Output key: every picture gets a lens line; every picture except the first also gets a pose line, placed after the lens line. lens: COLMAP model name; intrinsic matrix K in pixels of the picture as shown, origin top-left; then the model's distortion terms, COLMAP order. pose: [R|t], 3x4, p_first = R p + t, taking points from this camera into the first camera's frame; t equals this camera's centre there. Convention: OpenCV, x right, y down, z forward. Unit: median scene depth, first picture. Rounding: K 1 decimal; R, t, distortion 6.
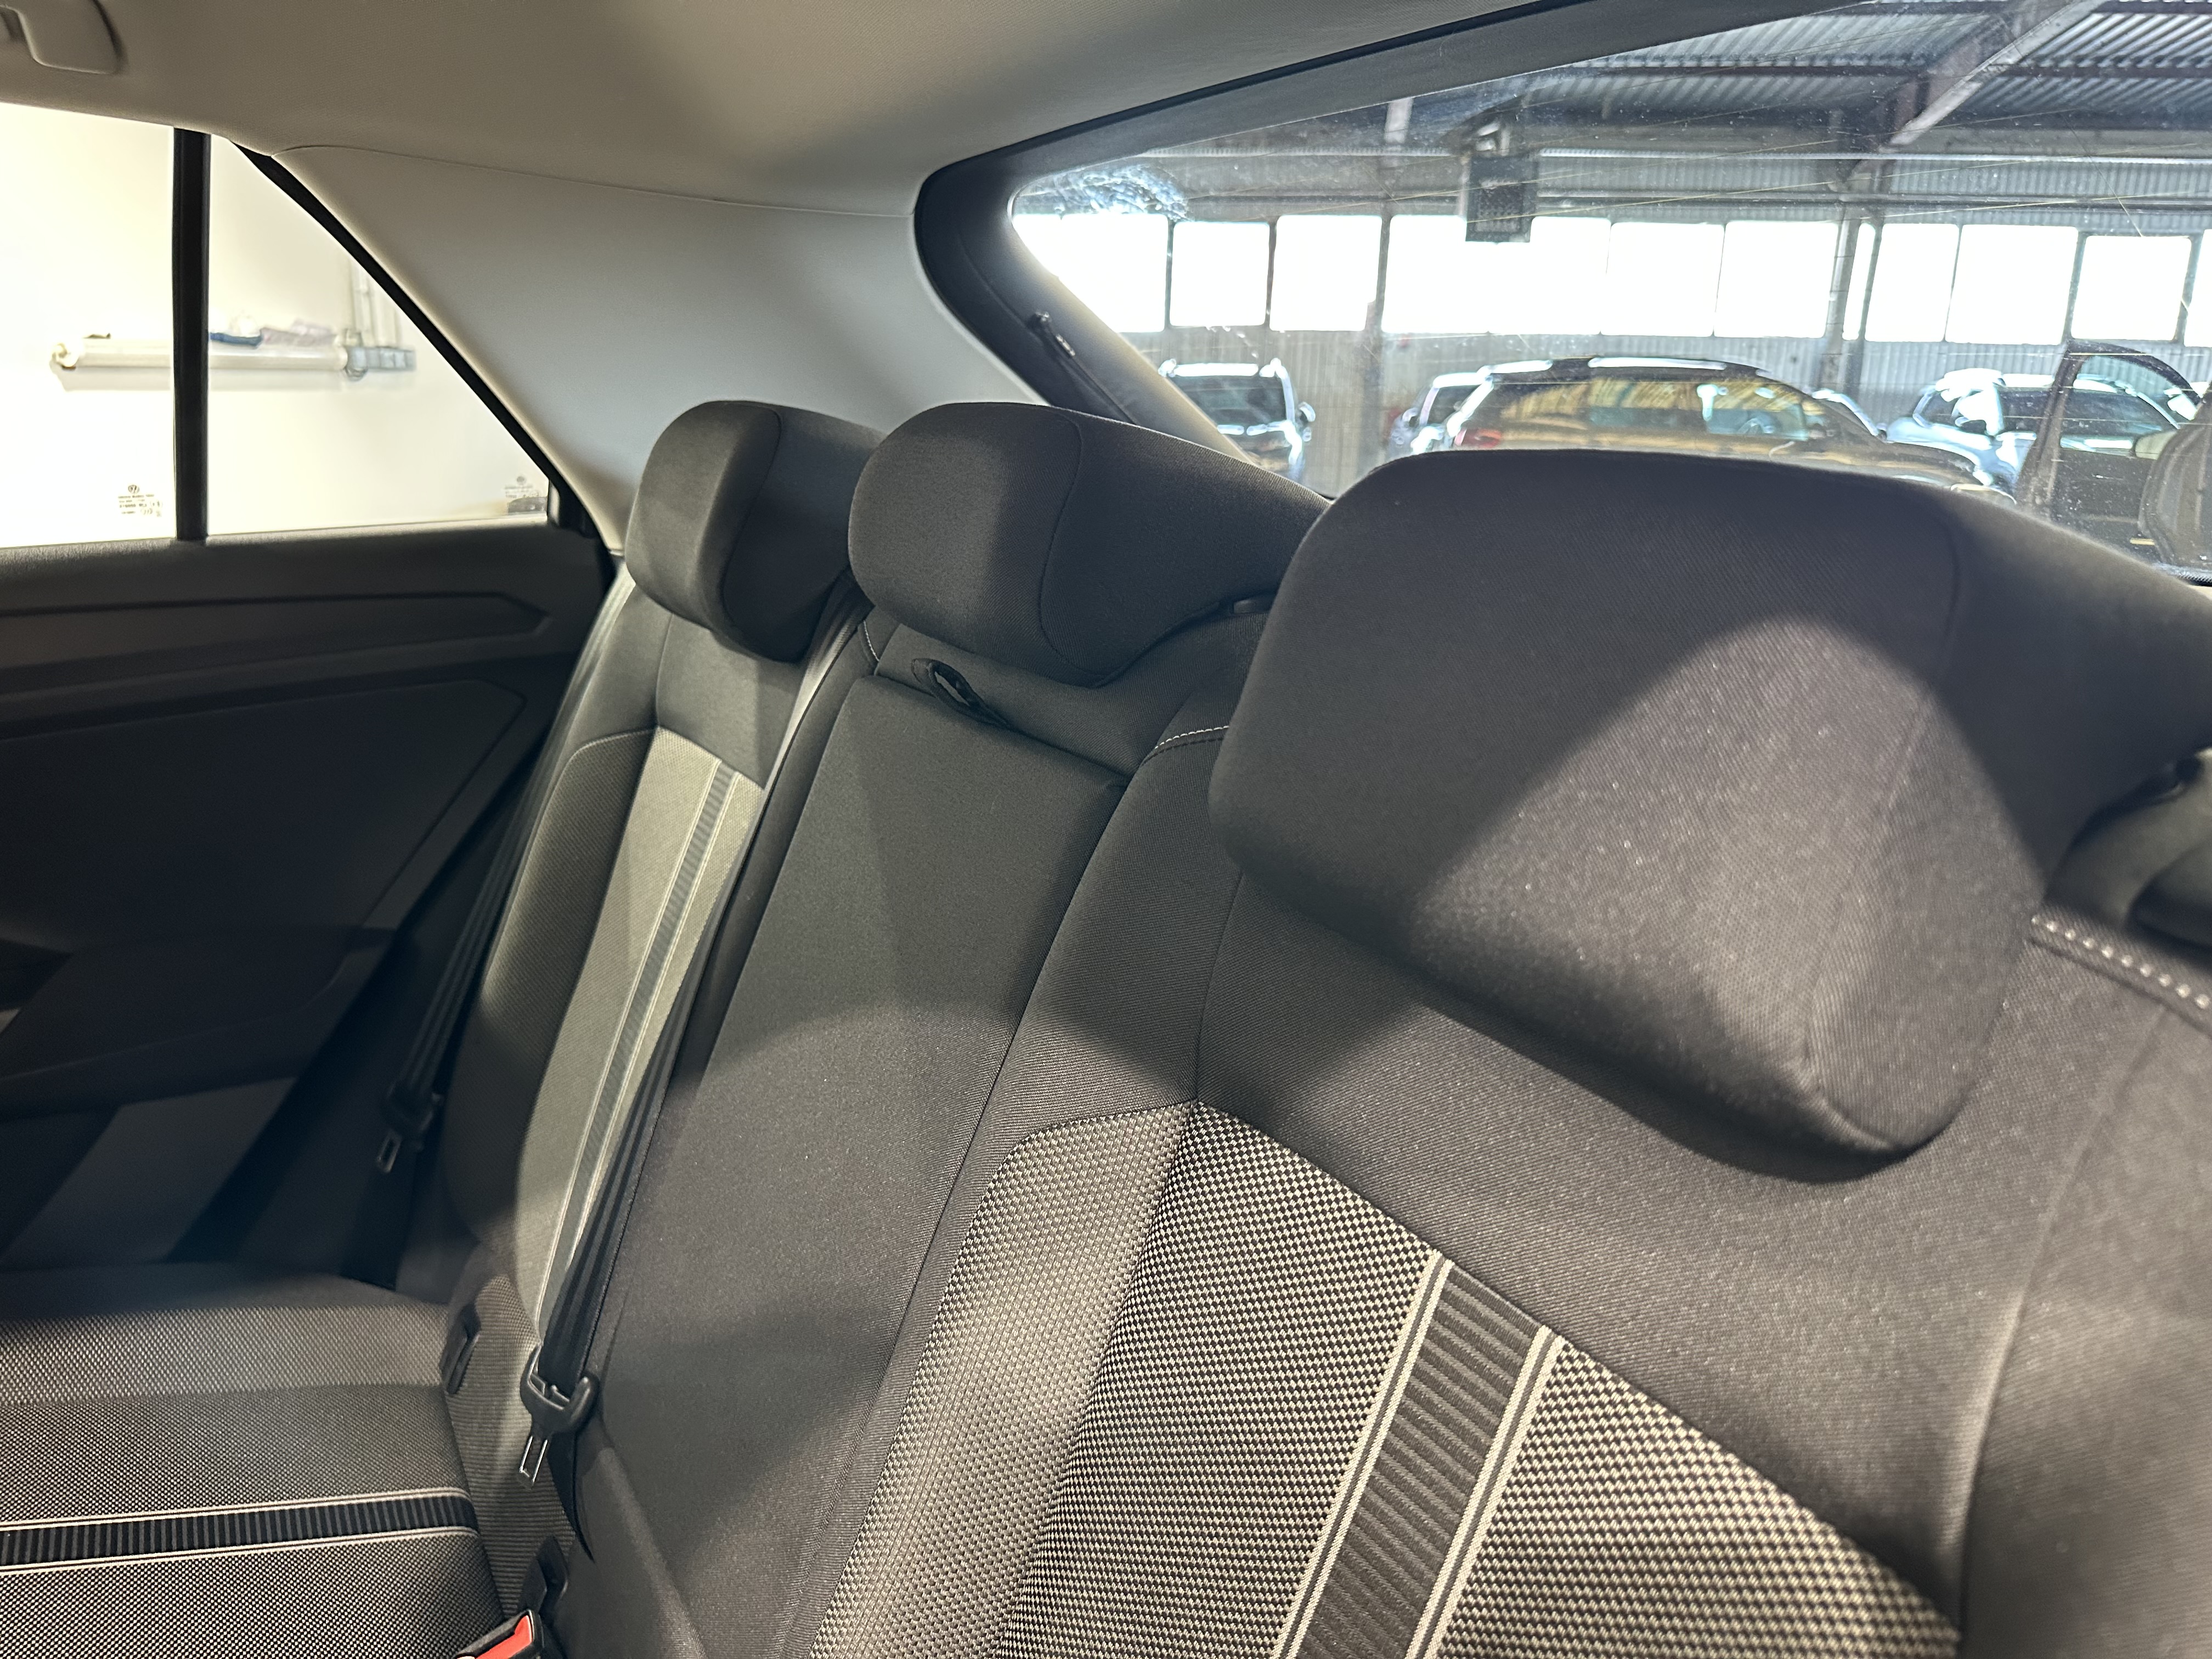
lens RADIAL K [[1551.5, 0, 1104.0], [0, 1551.5, 837.3], [0, 0, 1]] dist [0.078891, -0.118493]
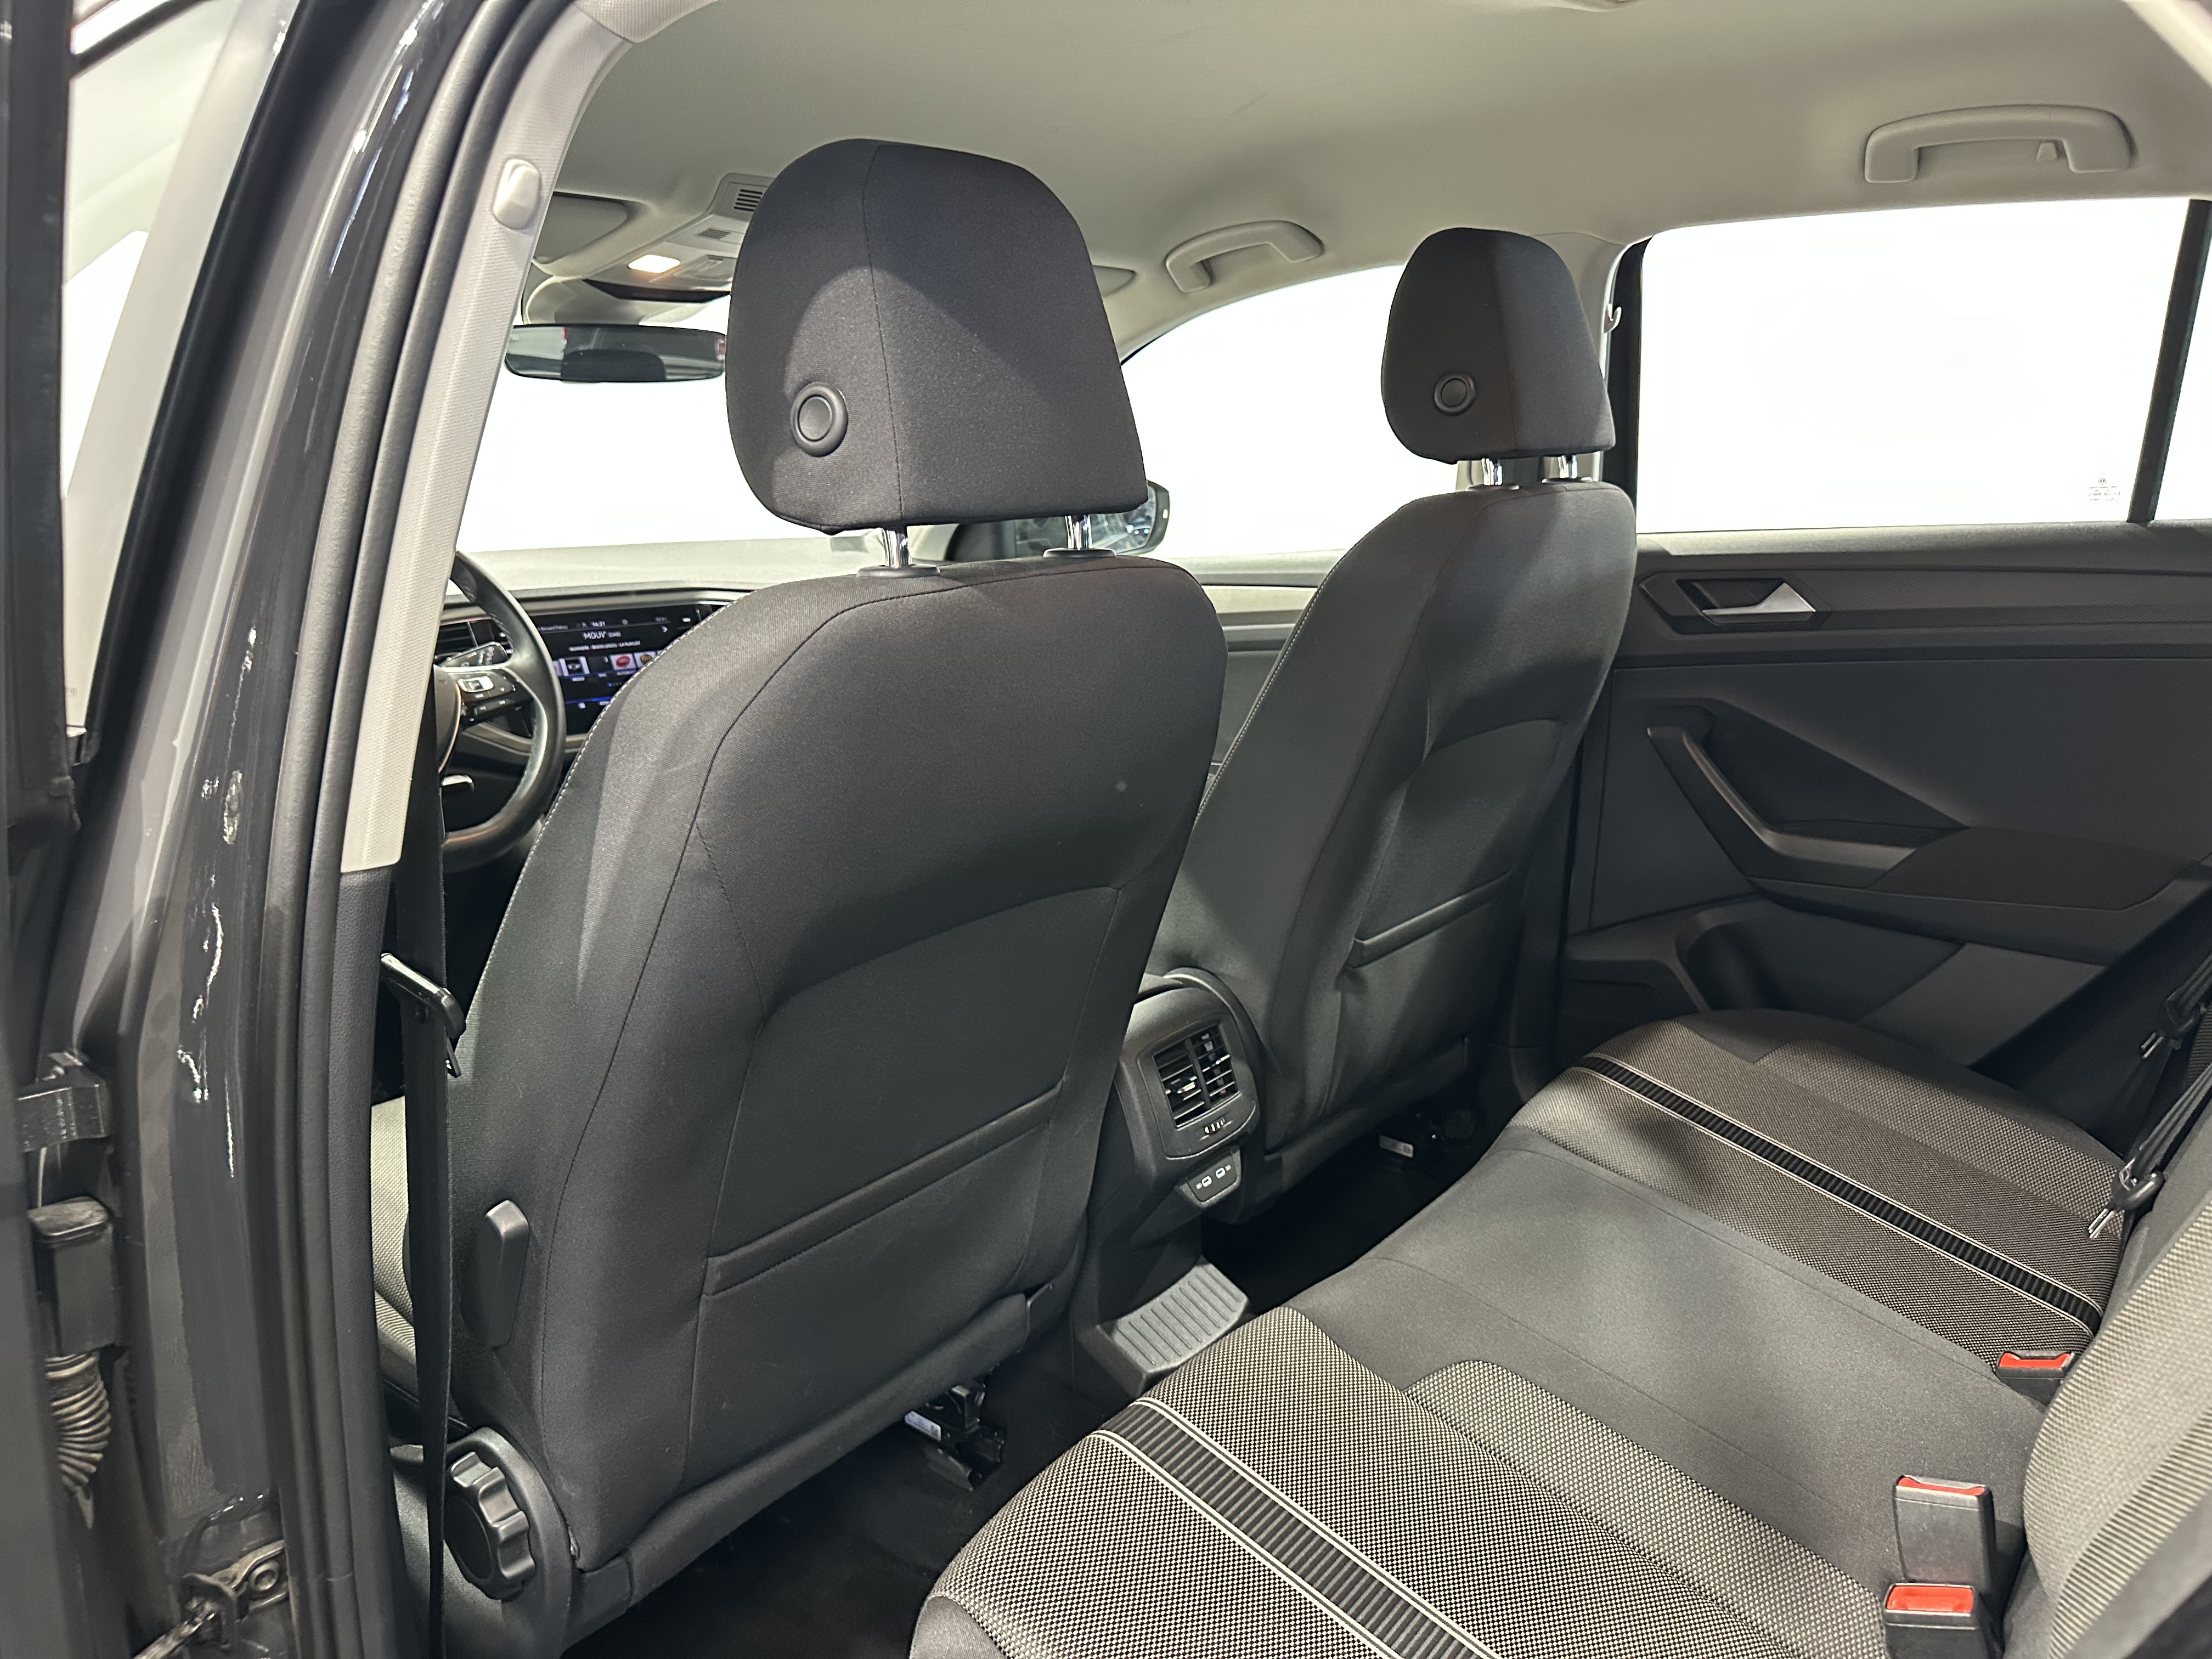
lens RADIAL K [[1562.9, 0, 1131.3], [0, 1562.9, 825.7], [0, 0, 1]] dist [0.129030, -0.140772]
pose [[0.363020, 0.192318, -0.911719, 0.346258], [-0.230510, 0.966590, 0.112110, 0.087926], [0.902819, 0.169462, 0.395222, -0.198666]]
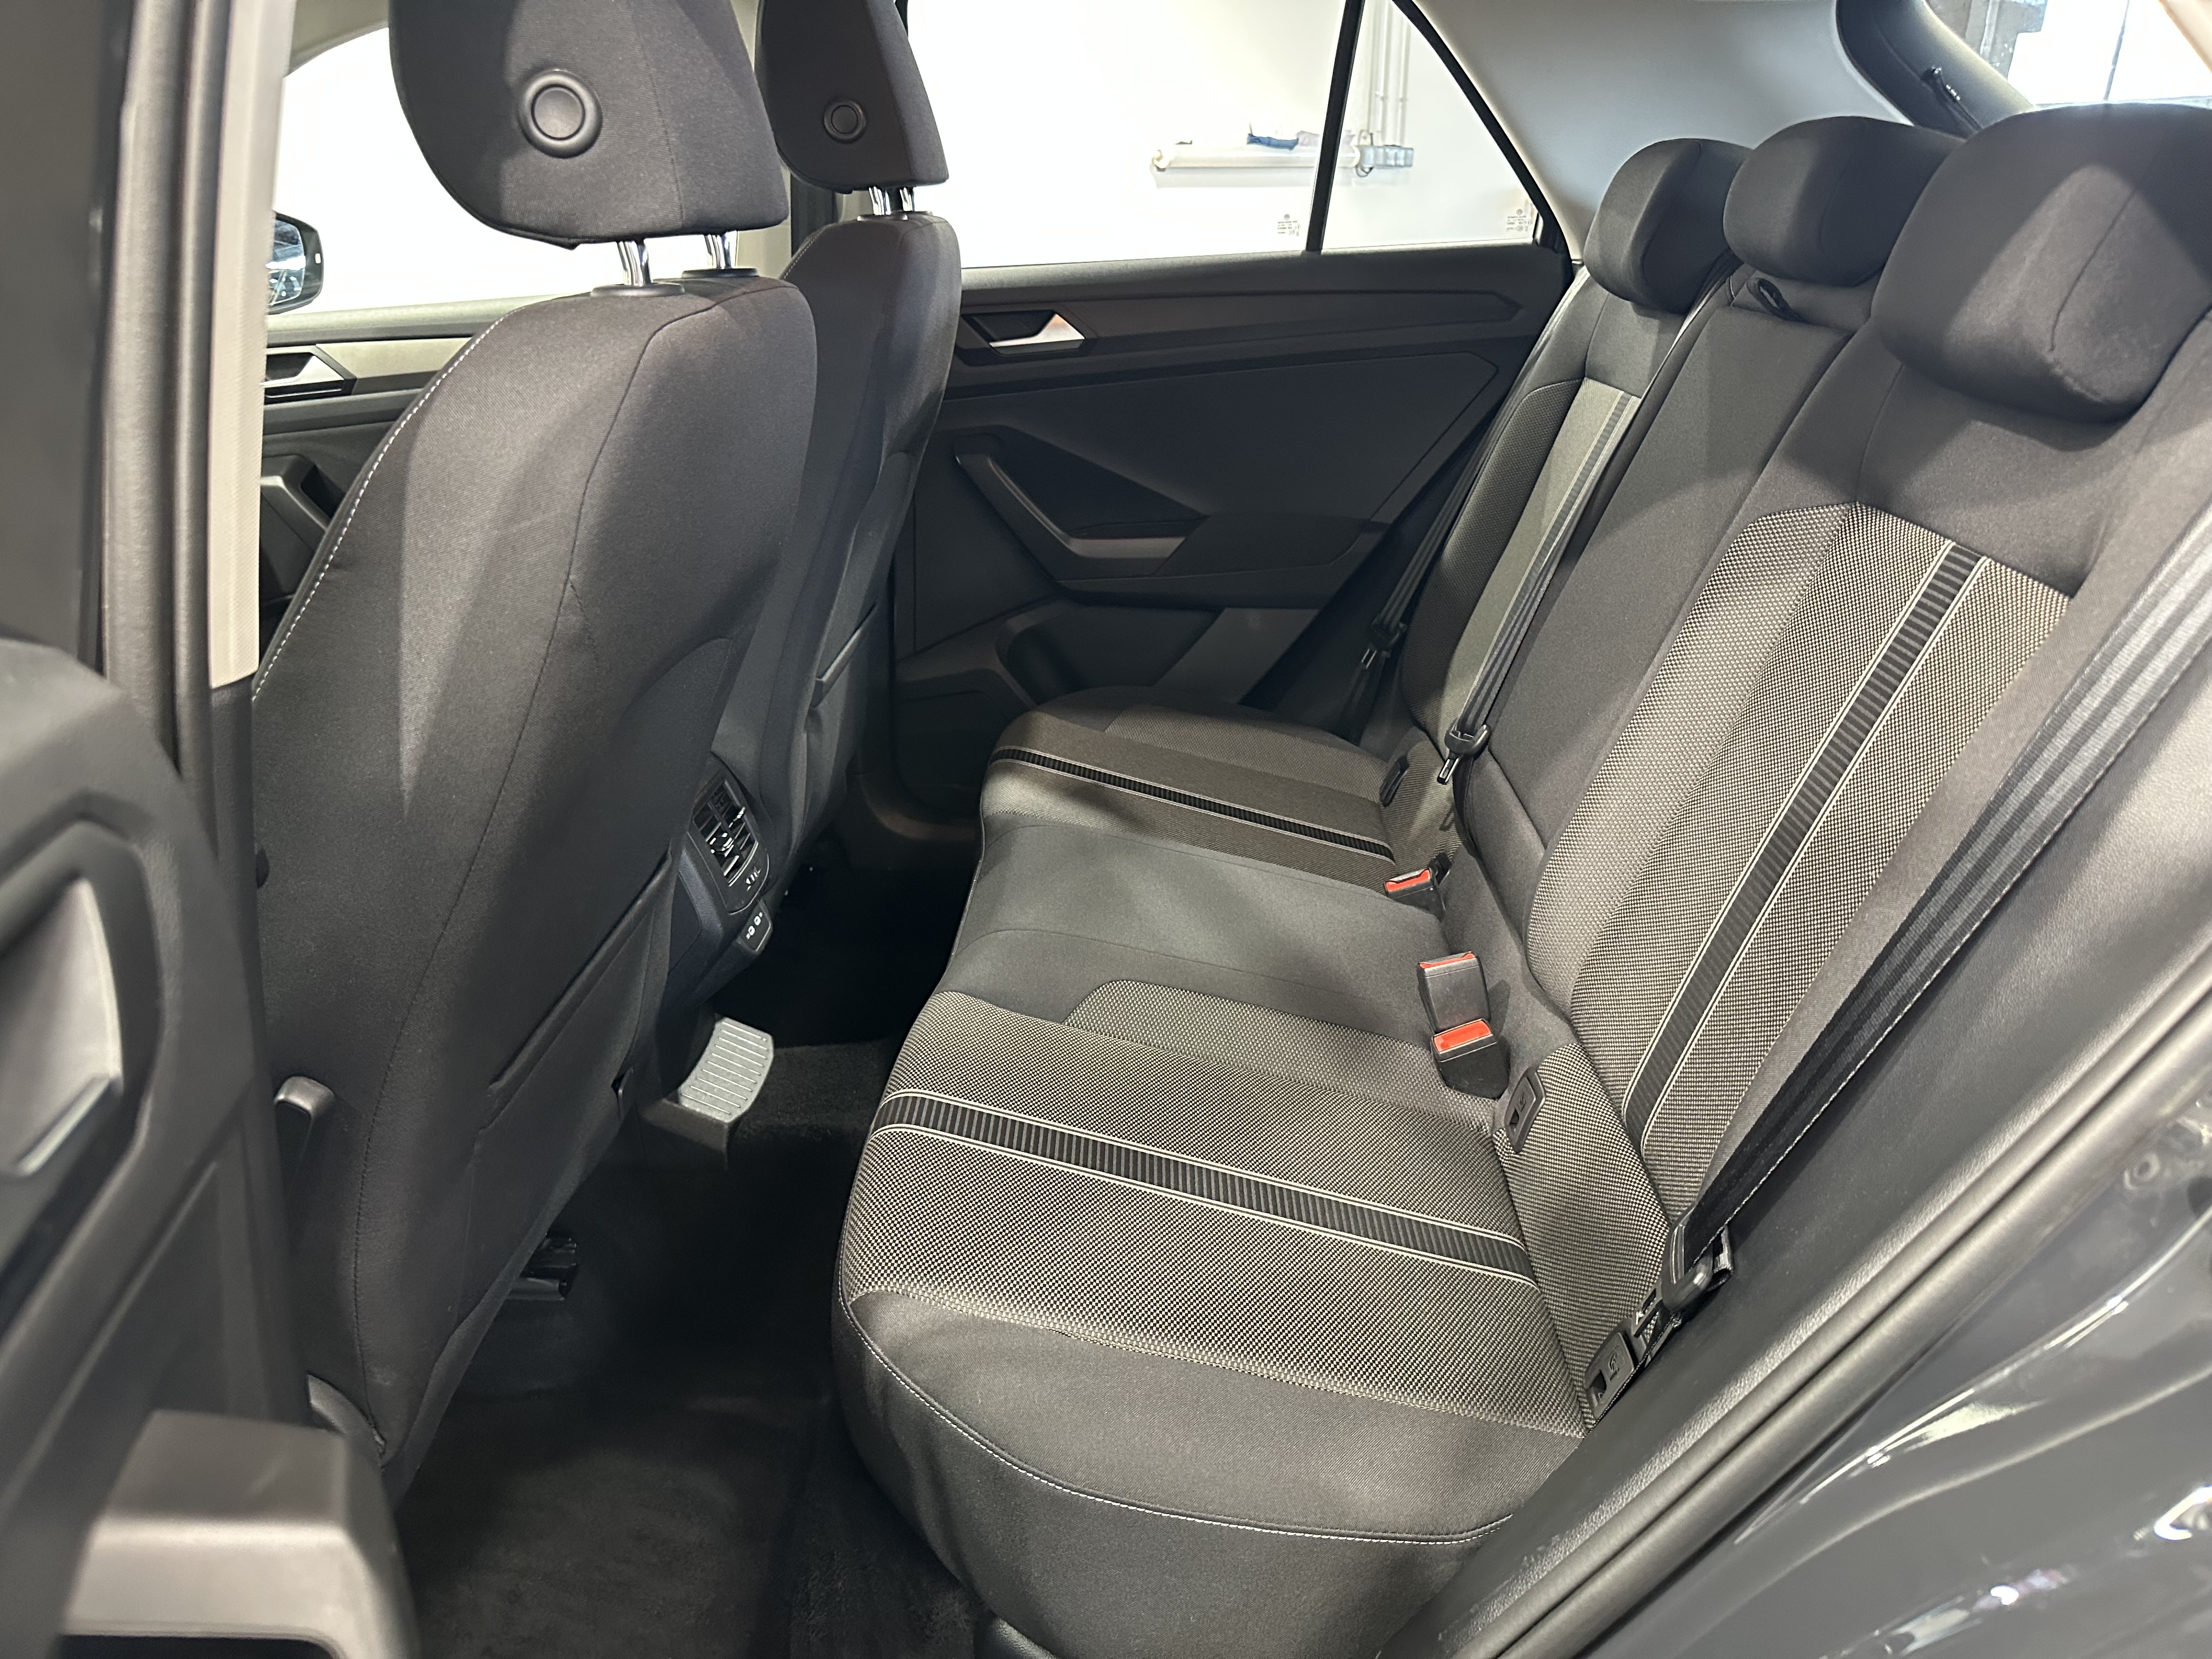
lens RADIAL K [[1551.5, 0, 1104.0], [0, 1551.5, 837.3], [0, 0, 1]] dist [0.078891, -0.118493]
pose [[0.842833, 0.181165, -0.506766, 0.156472], [-0.122832, 0.981539, 0.146604, 0.189426], [0.523971, -0.061316, 0.849526, -0.512901]]
